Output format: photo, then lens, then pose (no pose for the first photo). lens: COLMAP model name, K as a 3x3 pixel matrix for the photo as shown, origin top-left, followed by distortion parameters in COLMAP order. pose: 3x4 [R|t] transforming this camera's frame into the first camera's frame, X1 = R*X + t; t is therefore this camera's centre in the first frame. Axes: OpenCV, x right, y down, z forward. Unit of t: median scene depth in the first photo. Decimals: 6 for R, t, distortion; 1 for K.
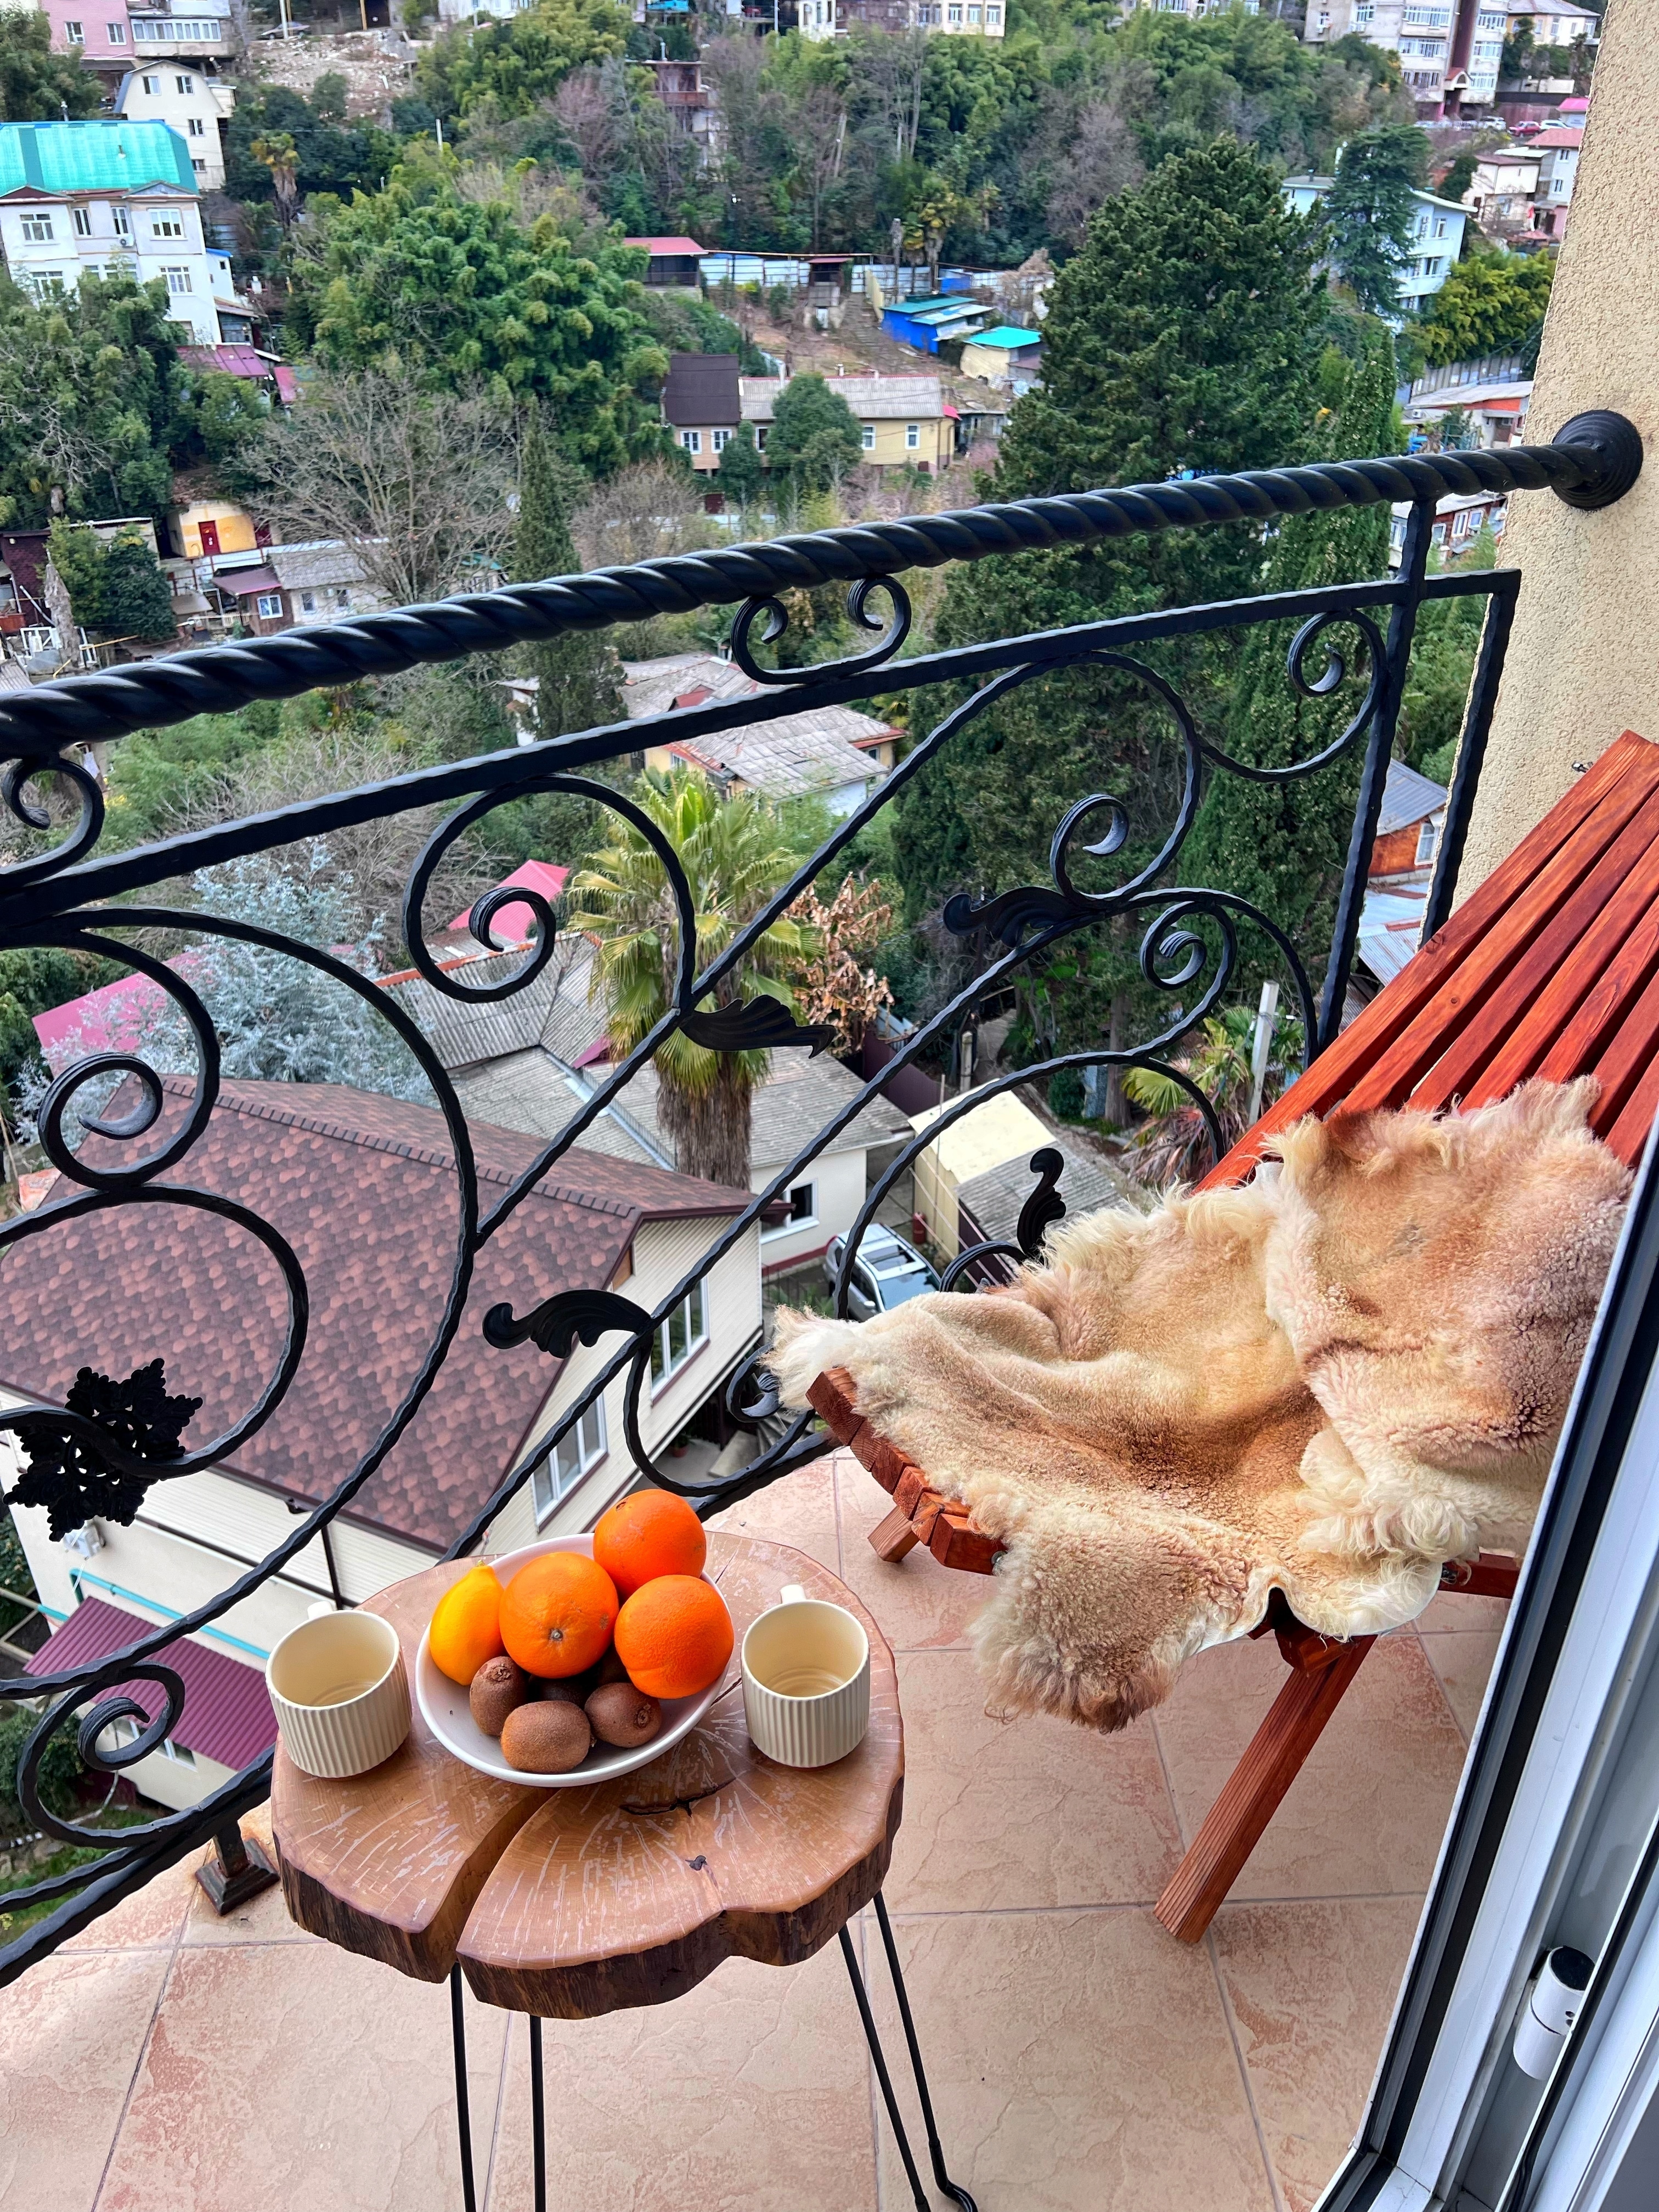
lens RADIAL K [[1664.7, 0, 789.4], [0, 1664.7, 1104.7], [0, 0, 1]] dist [0.074961, -0.093704]
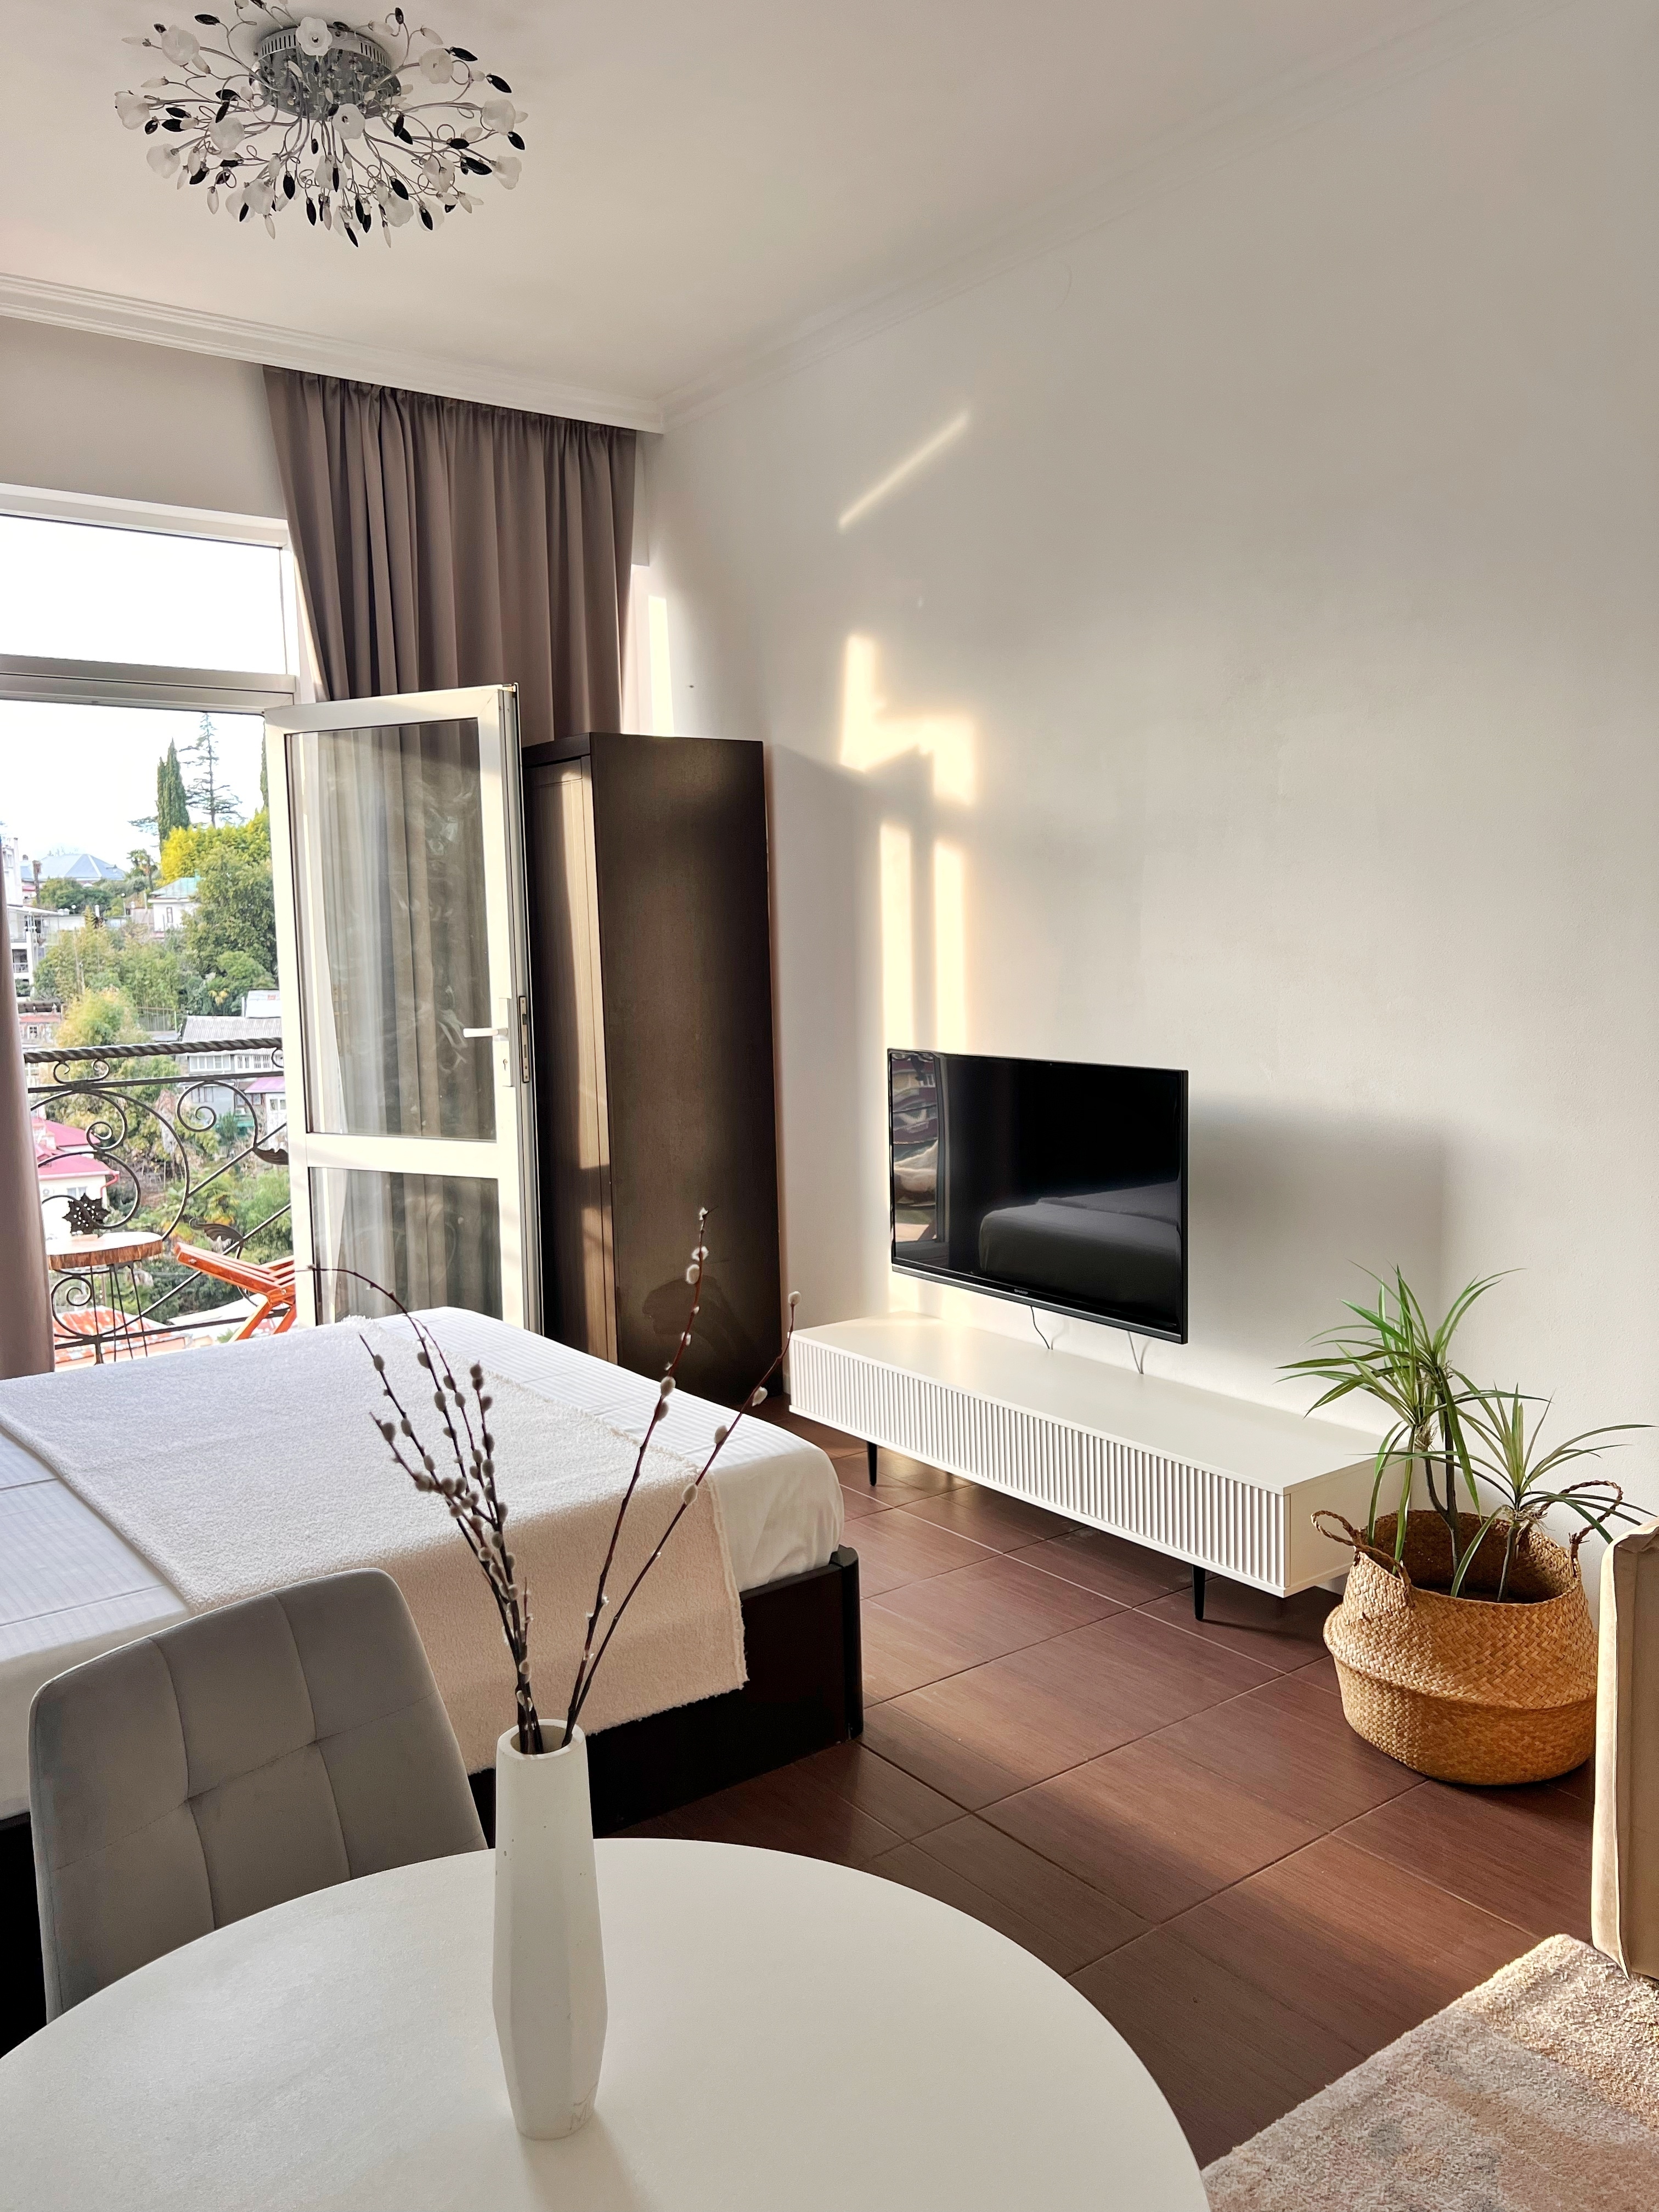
lens RADIAL K [[1664.7, 0, 789.4], [0, 1664.7, 1104.7], [0, 0, 1]] dist [0.074961, -0.093704]
pose [[0.979732, -0.000280, -0.200311, 0.090177], [-0.084490, 0.906115, -0.414509, 0.063533], [0.181620, 0.423032, 0.887726, -0.107055]]
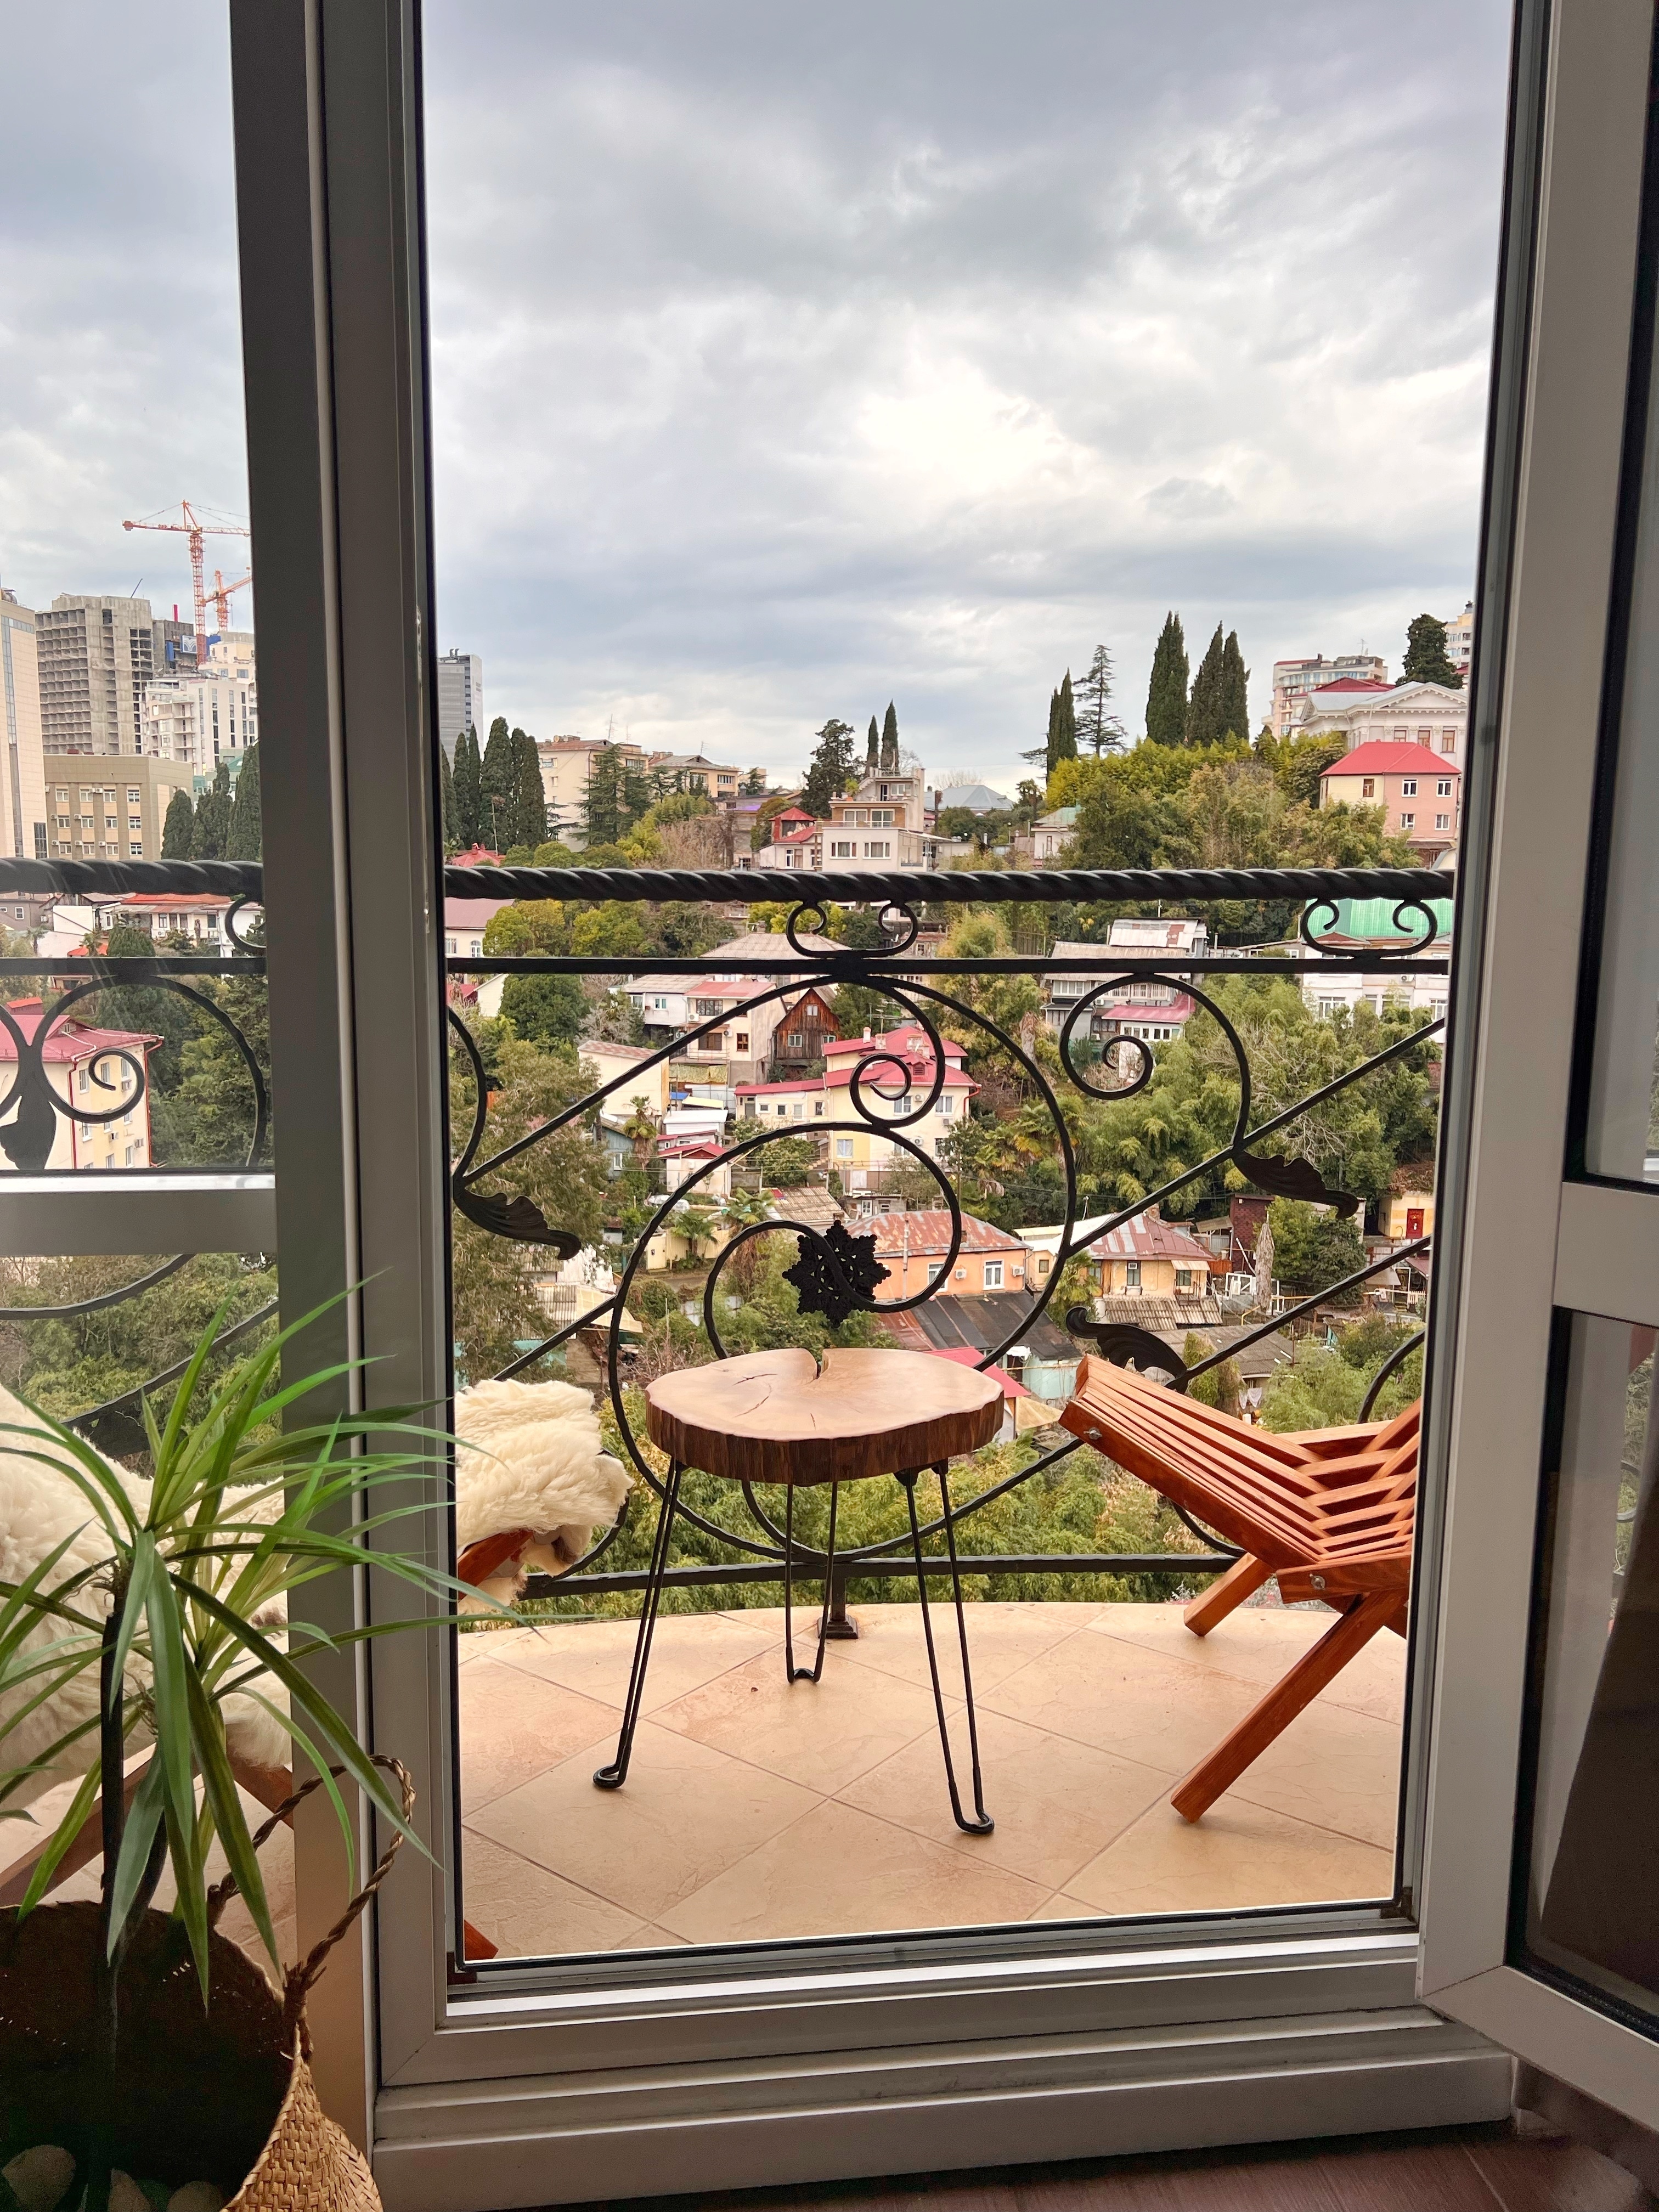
lens RADIAL K [[1664.7, 0, 789.4], [0, 1664.7, 1104.7], [0, 0, 1]] dist [0.074961, -0.093704]
pose [[0.762405, 0.099021, -0.639479, 0.027939], [-0.343882, 0.899130, -0.270758, 0.021556], [0.548164, 0.426333, 0.719553, -0.017134]]
